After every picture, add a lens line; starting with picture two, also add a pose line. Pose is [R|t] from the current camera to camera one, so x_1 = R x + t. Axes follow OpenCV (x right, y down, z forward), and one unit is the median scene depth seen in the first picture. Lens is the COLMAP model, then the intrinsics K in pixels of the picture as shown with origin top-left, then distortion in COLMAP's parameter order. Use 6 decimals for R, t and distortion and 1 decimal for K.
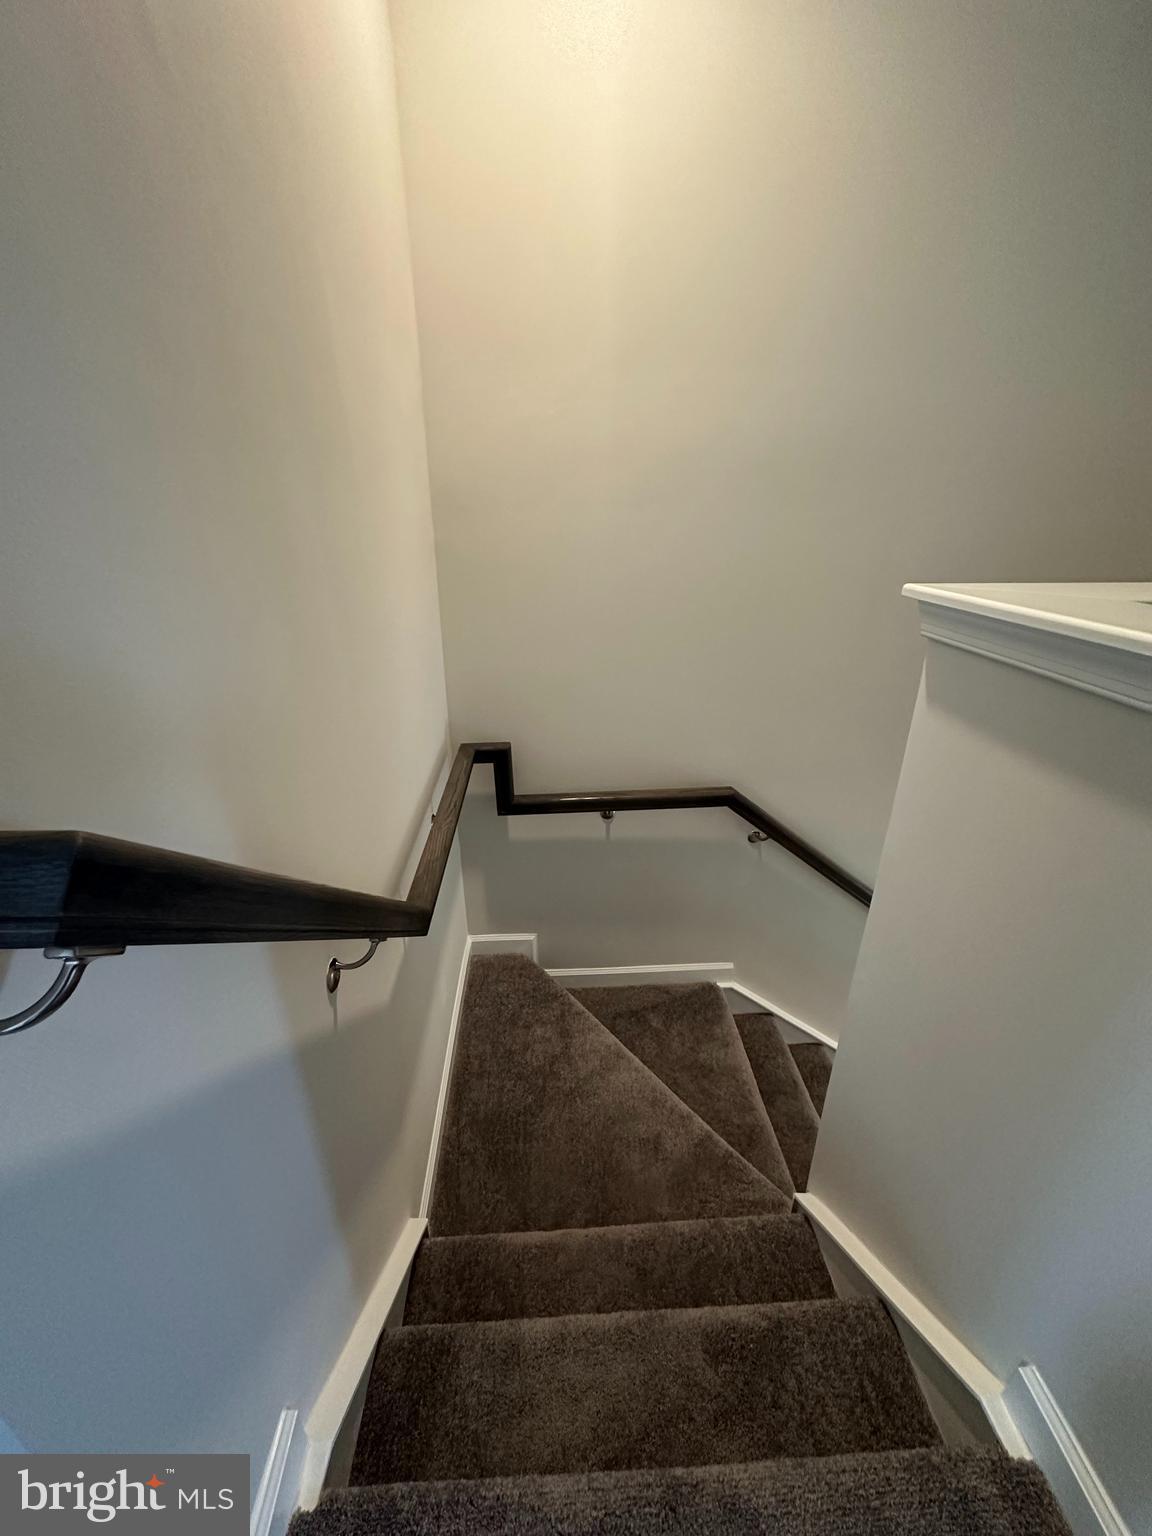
lens RADIAL K [[611.8, 0, 575.9], [0, 611.8, 767.5], [0, 0, 1]] dist [-0.002837, 0.000322]
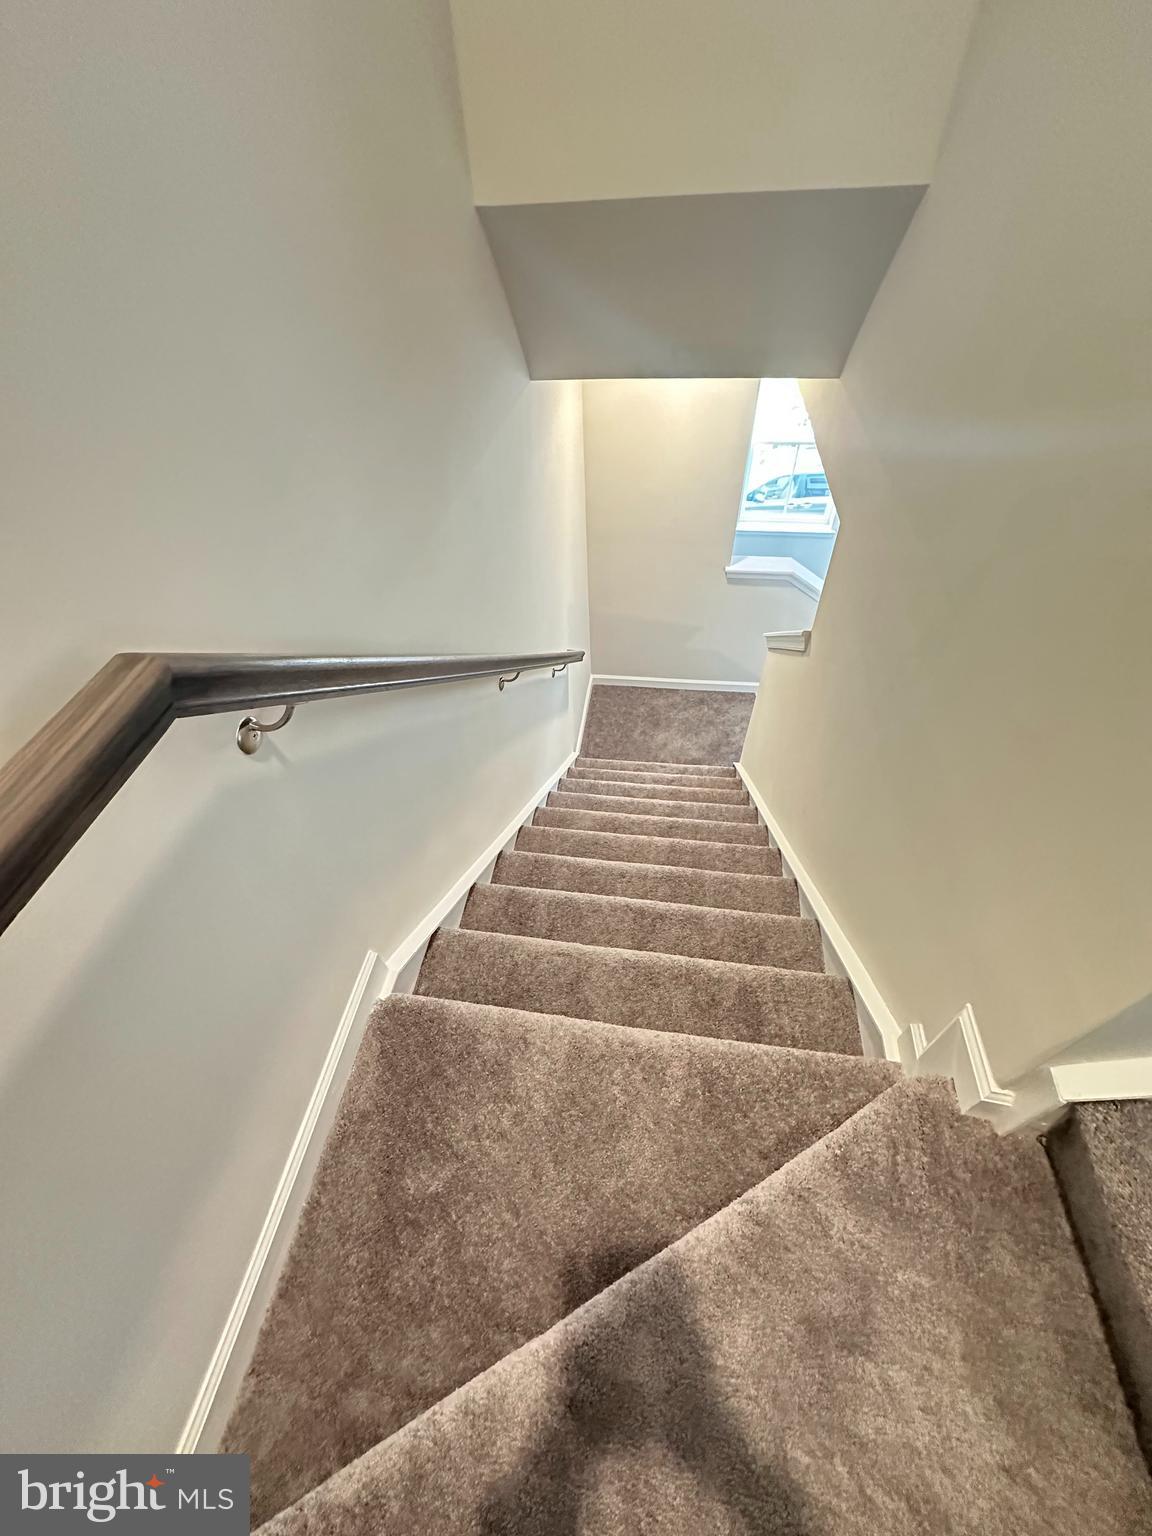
lens RADIAL K [[611.8, 0, 574.0], [0, 611.8, 767.9], [0, 0, 1]] dist [-0.002837, 0.000322]
pose [[0.200130, -0.729022, 0.654580, 0.079340], [0.428026, 0.666025, 0.610904, -0.011097], [-0.881329, 0.157917, 0.445332, 0.667831]]
